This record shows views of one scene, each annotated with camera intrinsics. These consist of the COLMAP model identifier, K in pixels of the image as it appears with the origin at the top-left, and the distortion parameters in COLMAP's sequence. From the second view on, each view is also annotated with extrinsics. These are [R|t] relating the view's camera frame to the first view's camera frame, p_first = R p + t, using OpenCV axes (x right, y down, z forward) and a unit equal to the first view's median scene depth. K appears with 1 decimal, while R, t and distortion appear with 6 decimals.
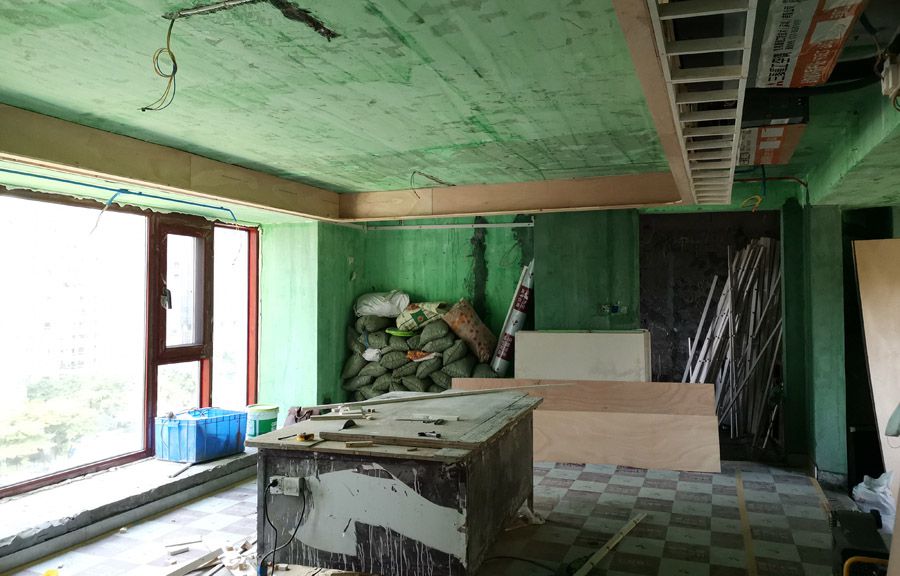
lens RADIAL K [[692.4, 0, 445.3], [0, 692.4, 288.2], [0, 0, 1]] dist [0.039988, -0.024399]
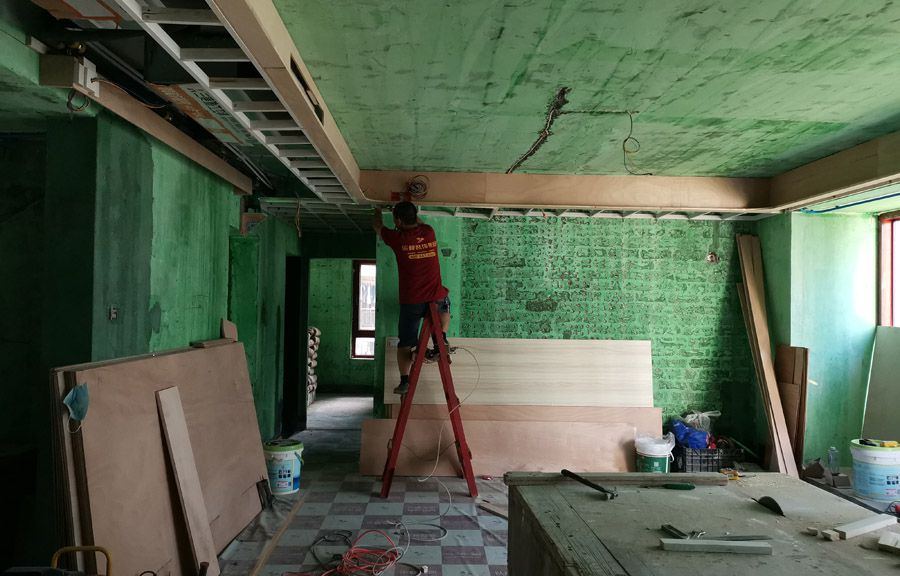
lens RADIAL K [[692.4, 0, 445.3], [0, 692.4, 288.2], [0, 0, 1]] dist [0.039988, -0.024399]
pose [[-0.924466, -0.022699, -0.380589, 0.459553], [-0.010927, 0.999394, -0.033064, 0.036774], [0.381109, -0.026407, -0.924153, 1.881993]]
